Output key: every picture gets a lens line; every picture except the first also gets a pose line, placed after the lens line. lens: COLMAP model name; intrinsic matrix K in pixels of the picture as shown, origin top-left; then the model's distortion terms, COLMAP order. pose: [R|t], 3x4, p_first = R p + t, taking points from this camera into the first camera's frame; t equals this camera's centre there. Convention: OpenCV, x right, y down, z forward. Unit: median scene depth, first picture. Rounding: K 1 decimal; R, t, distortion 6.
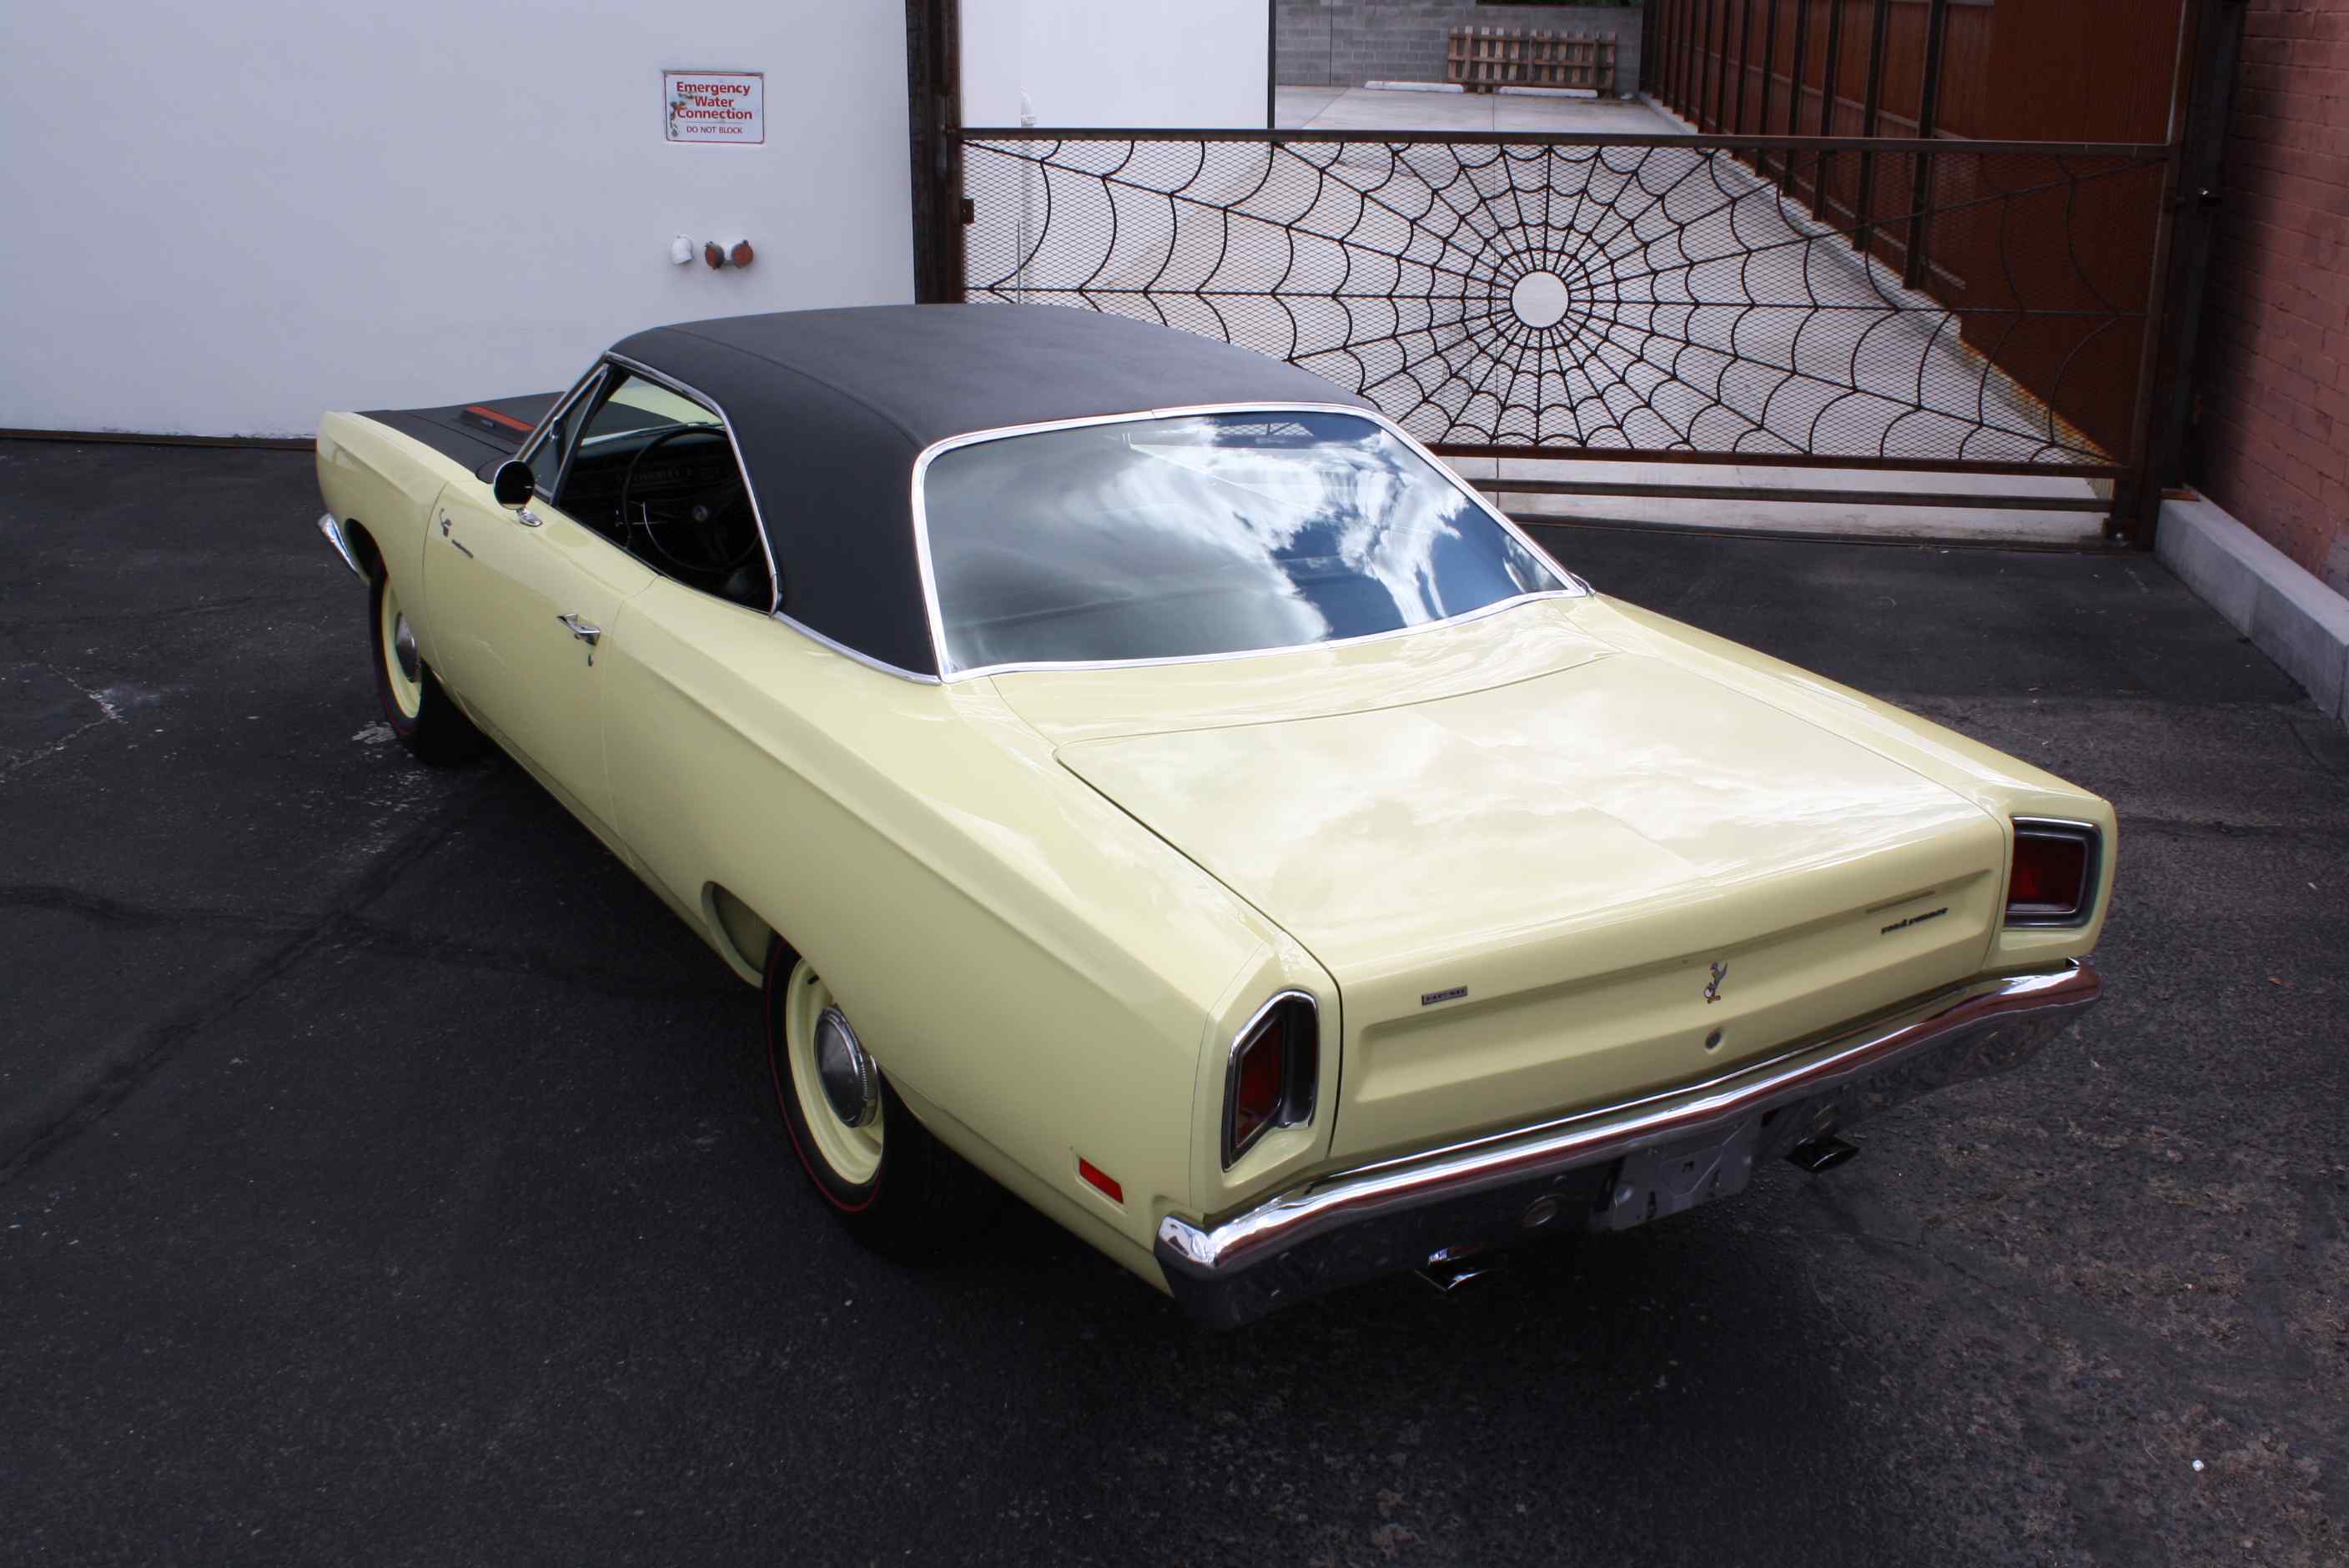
lens RADIAL K [[2343.2, 0, 1173.3], [0, 2343.2, 782.8], [0, 0, 1]] dist [-0.146980, 0.160754]
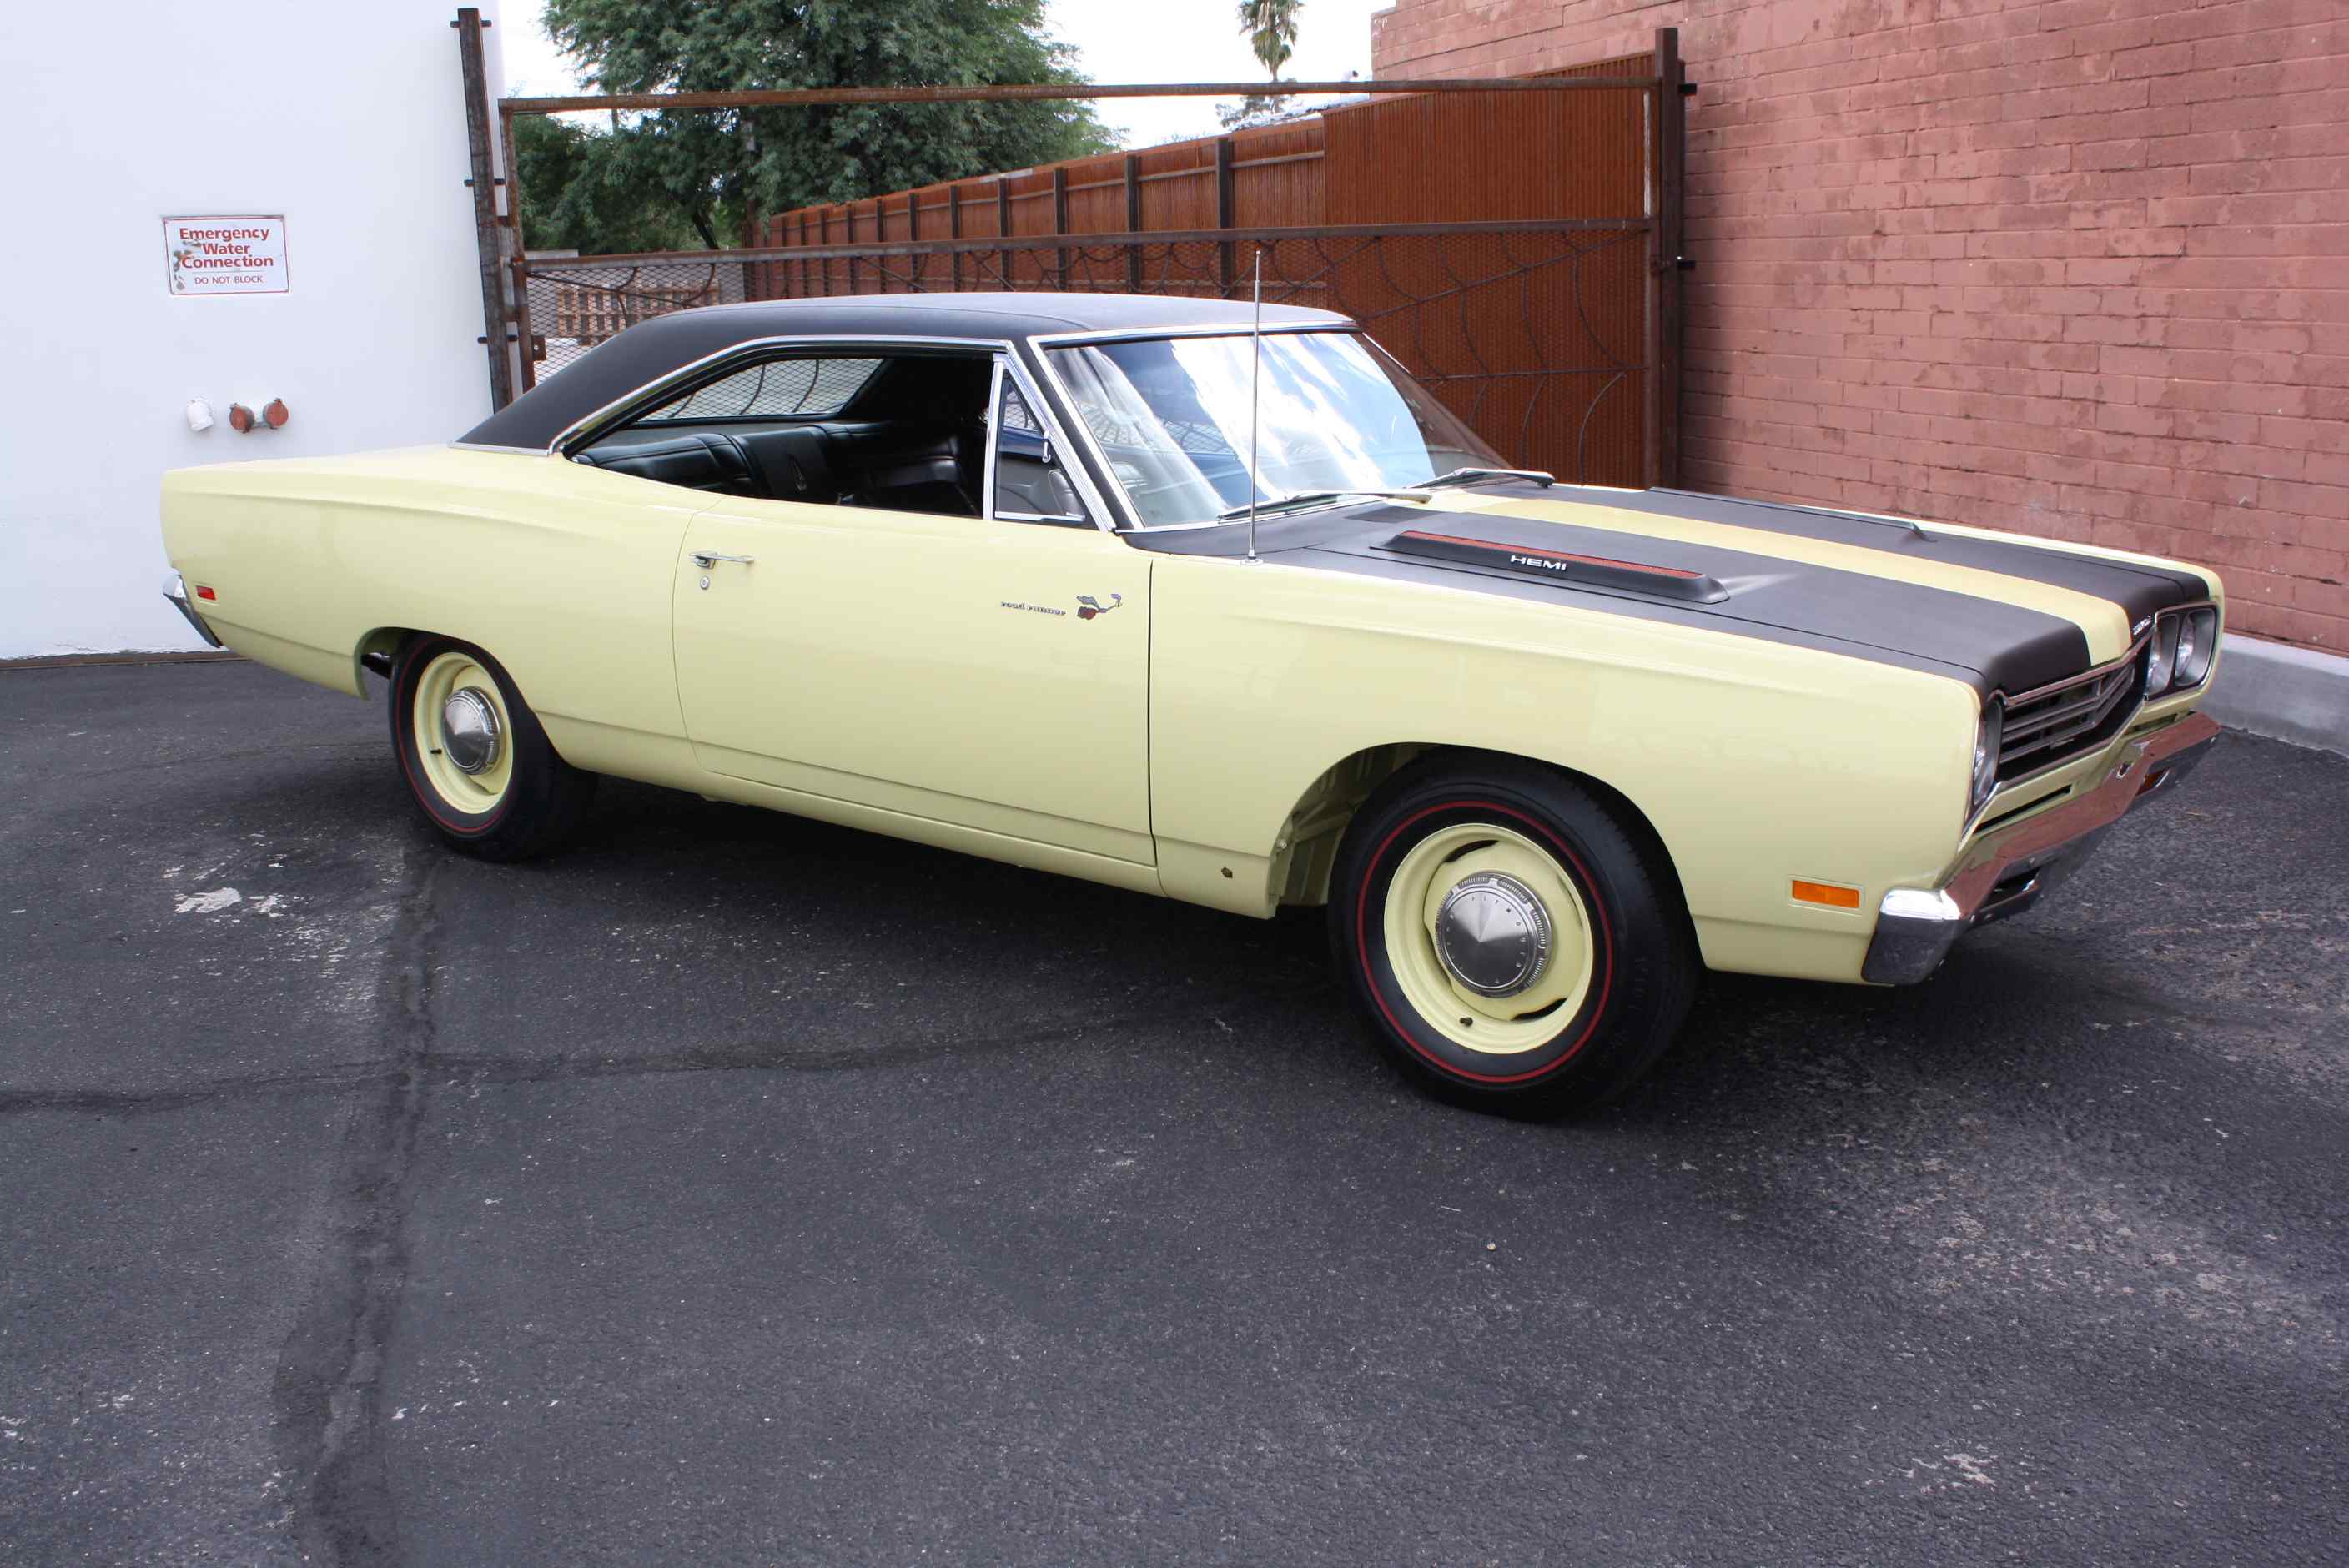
lens RADIAL K [[2279.6, 0, 1177.3], [0, 2279.6, 795.6], [0, 0, 1]] dist [-0.145563, 0.143267]
pose [[0.907139, -0.127662, 0.401000, -0.431339], [0.169113, 0.983138, -0.069574, 0.069276], [-0.385356, 0.130928, 0.913432, 0.168585]]
